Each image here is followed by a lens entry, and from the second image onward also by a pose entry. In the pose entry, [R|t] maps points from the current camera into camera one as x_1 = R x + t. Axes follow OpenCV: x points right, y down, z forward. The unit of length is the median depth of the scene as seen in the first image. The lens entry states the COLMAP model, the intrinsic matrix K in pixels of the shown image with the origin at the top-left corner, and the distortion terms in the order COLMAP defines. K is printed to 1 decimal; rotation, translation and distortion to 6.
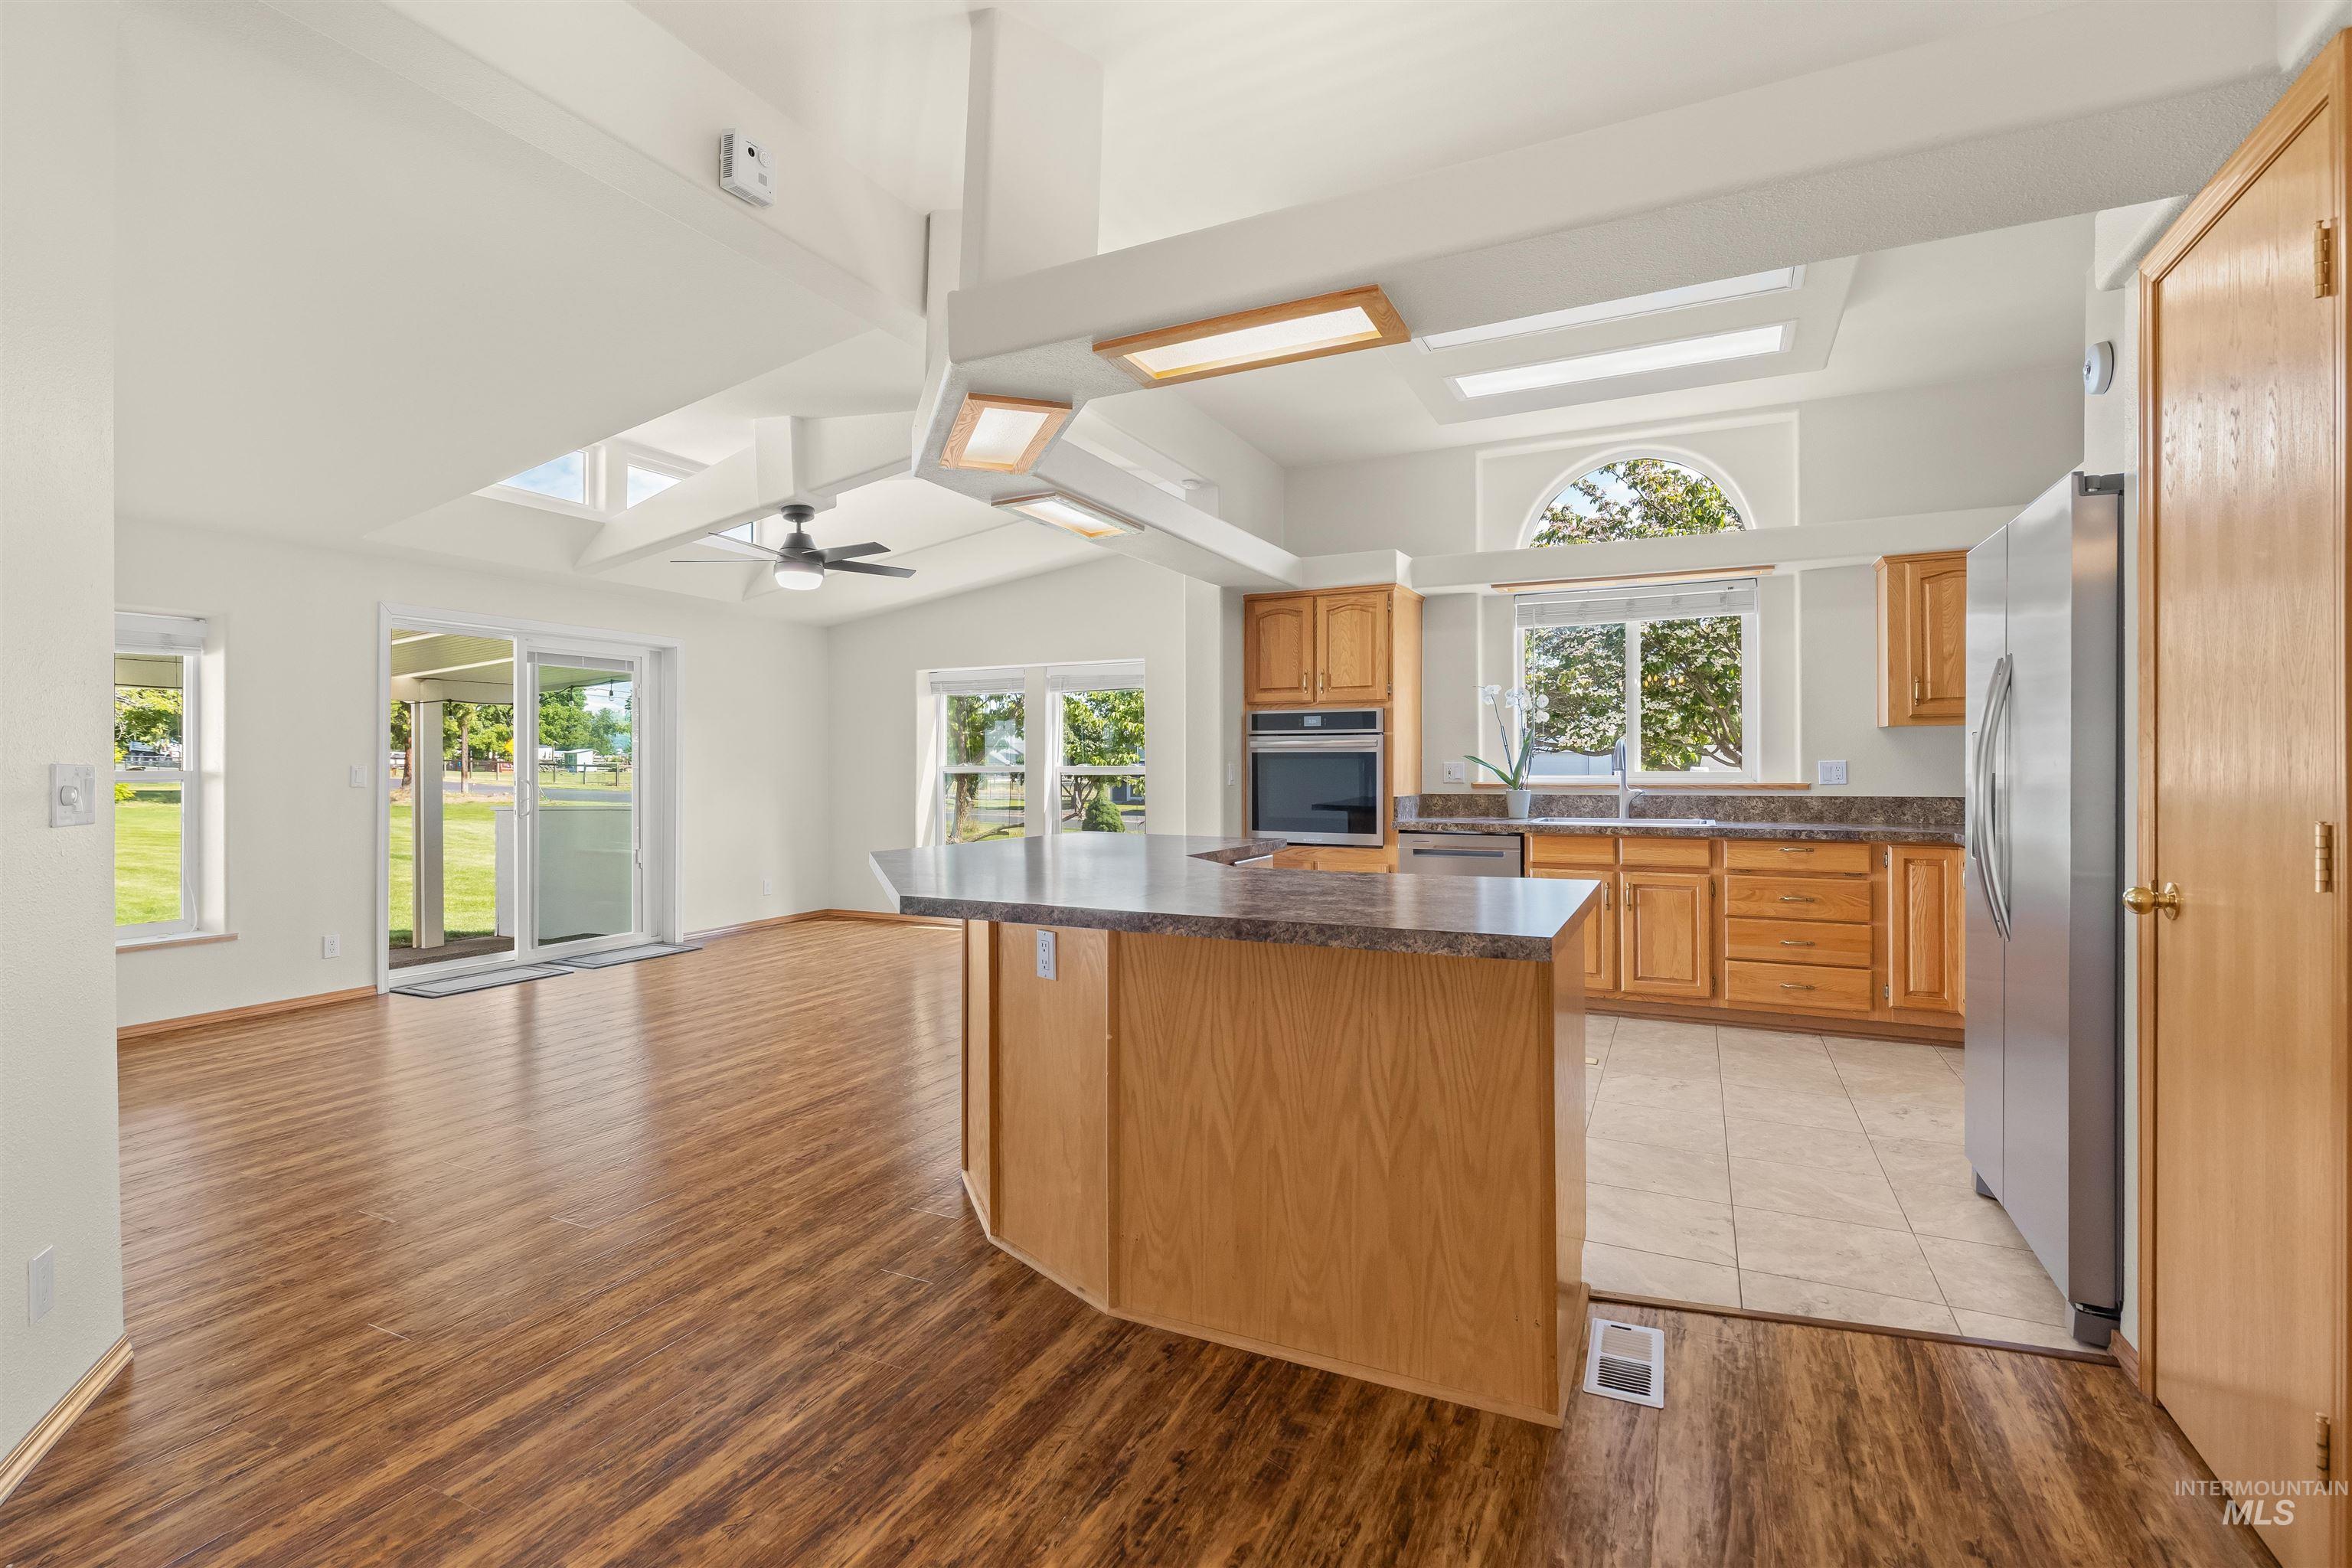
lens RADIAL K [[1054.8, 0, 1173.2], [0, 1054.8, 762.5], [0, 0, 1]] dist [0.003833, -0.001093]
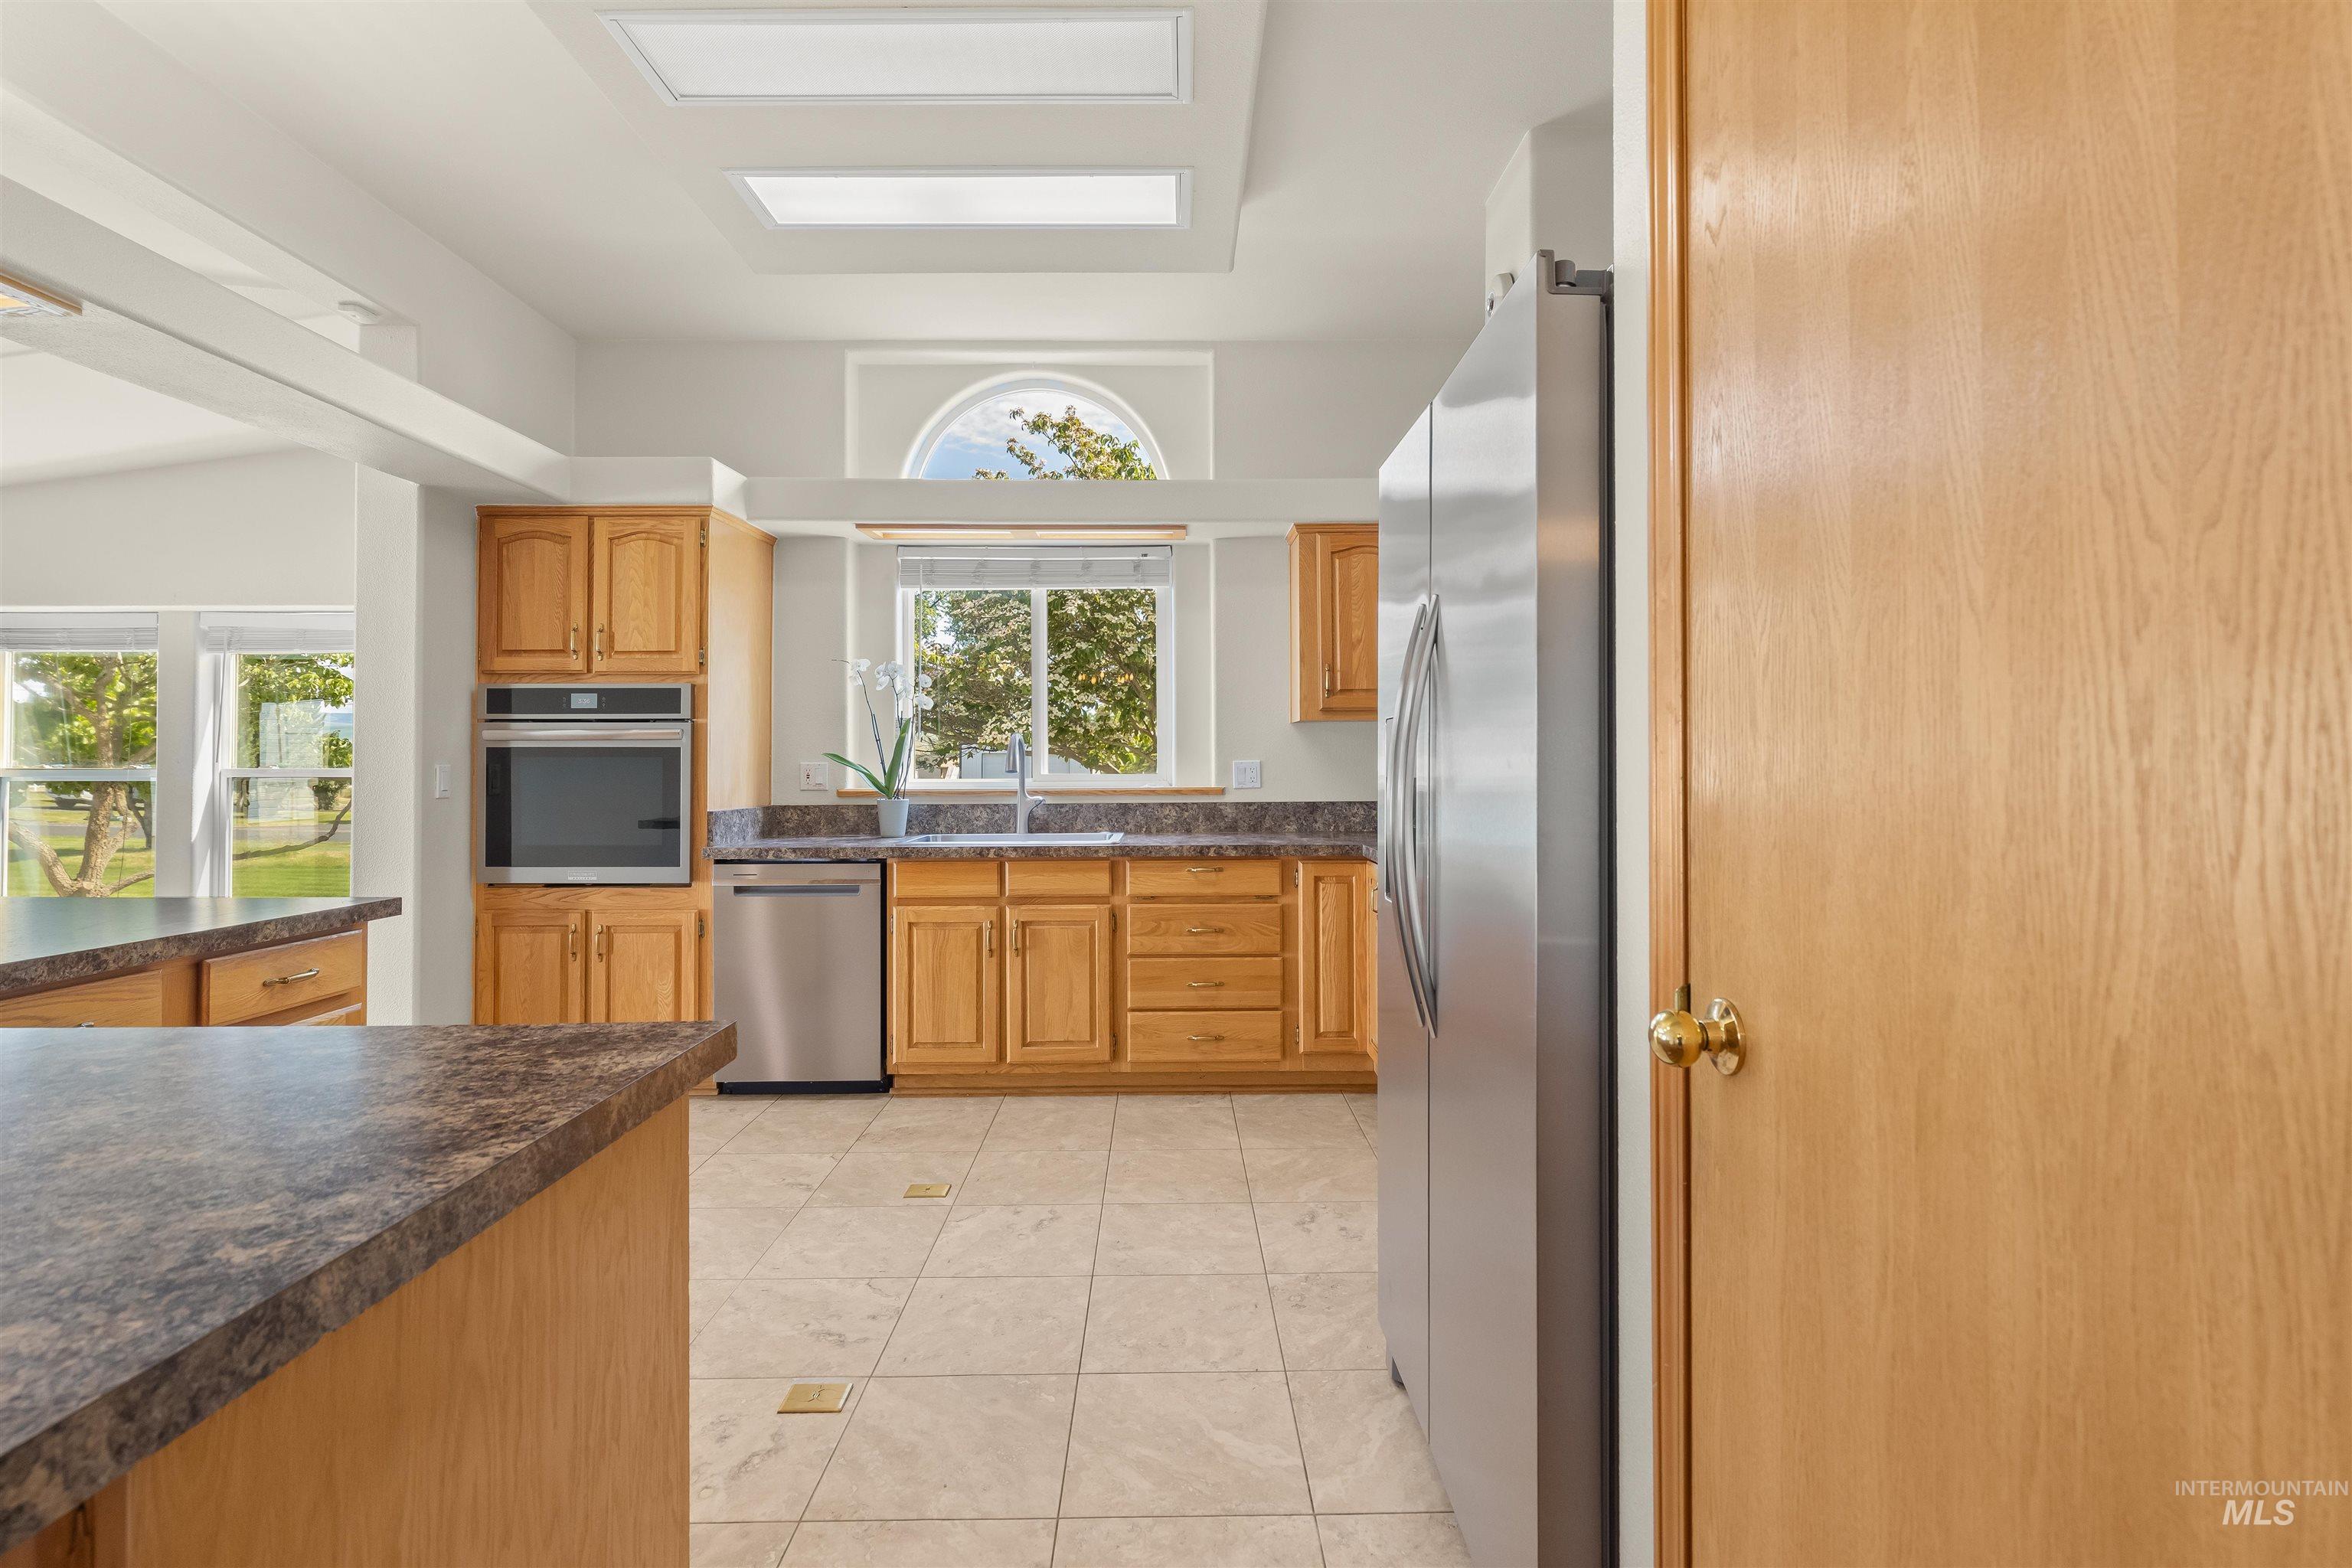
lens RADIAL K [[1054.8, 0, 1165.7], [0, 1054.8, 753.4], [0, 0, 1]] dist [0.003833, -0.001093]
pose [[0.897956, 0.004846, 0.440058, 0.173866], [-0.000773, 0.999955, -0.009434, 0.000365], [-0.440084, 0.008131, 0.897920, 0.239612]]
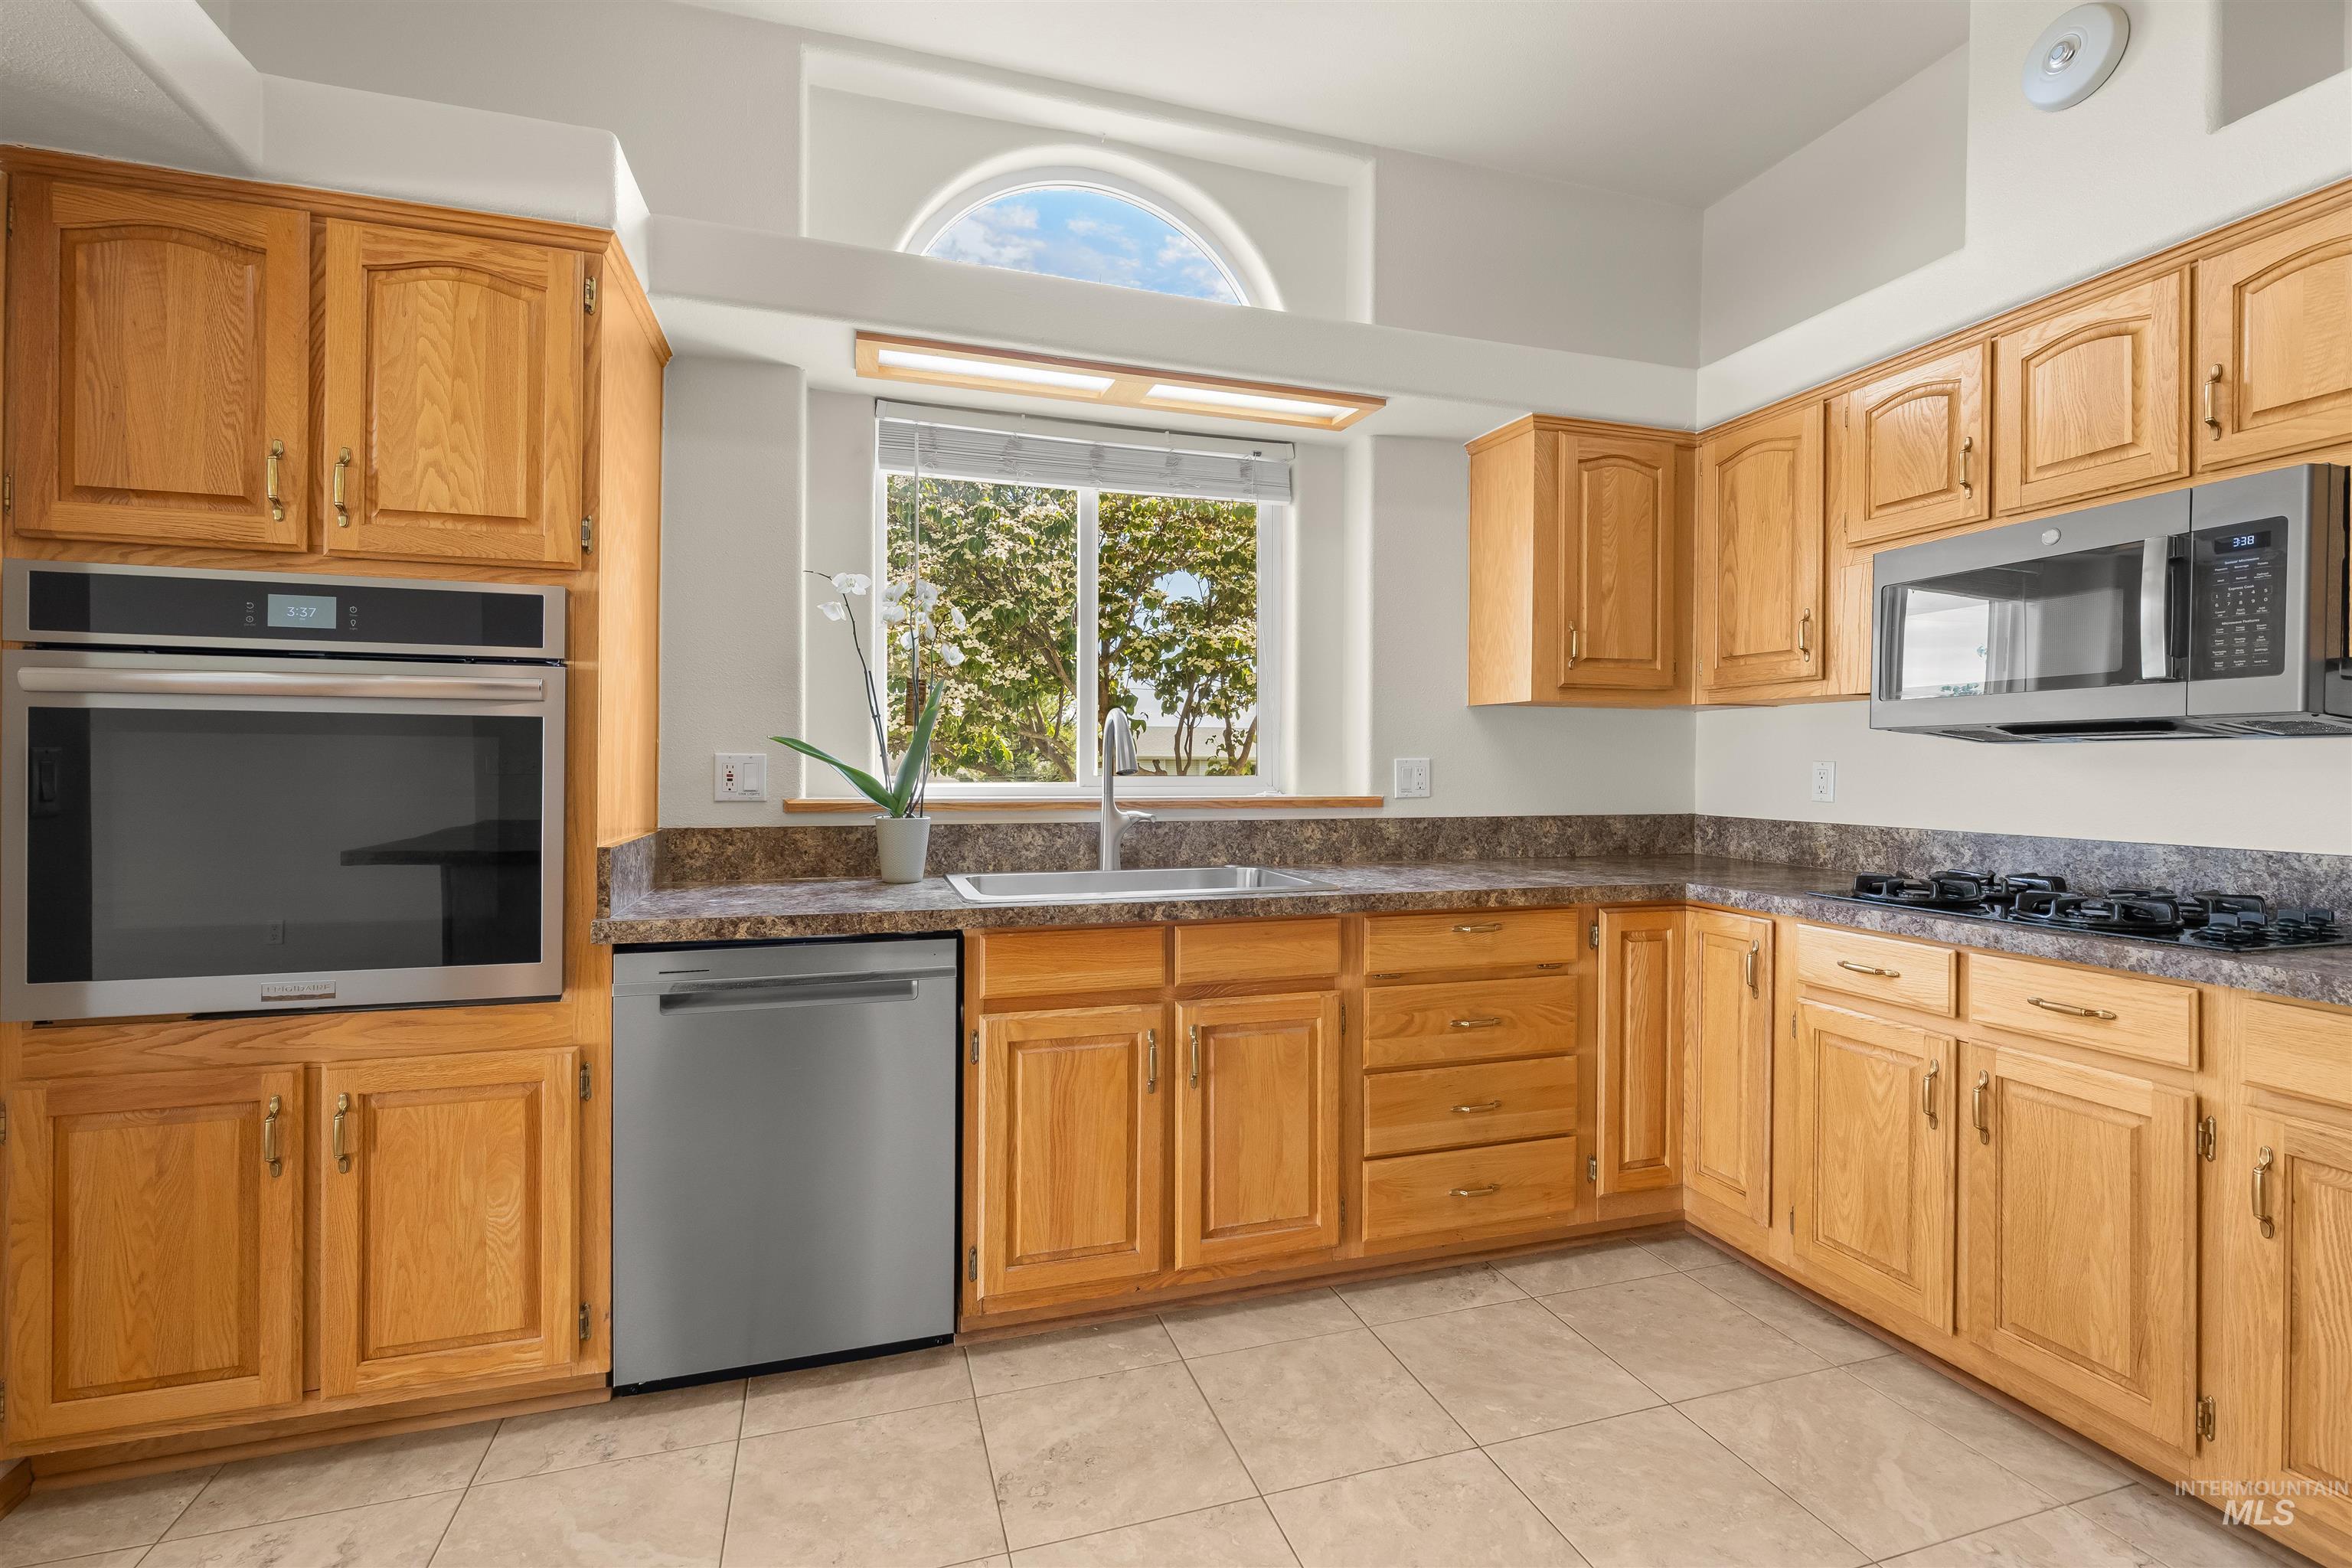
lens RADIAL K [[1054.8, 0, 1183.0], [0, 1054.8, 768.1], [0, 0, 1]] dist [0.003833, -0.001093]
pose [[0.722722, 0.005925, 0.691113, 0.107751], [-0.009975, 0.999949, 0.001859, 0.003698], [-0.691067, -0.008238, 0.722744, 0.615750]]
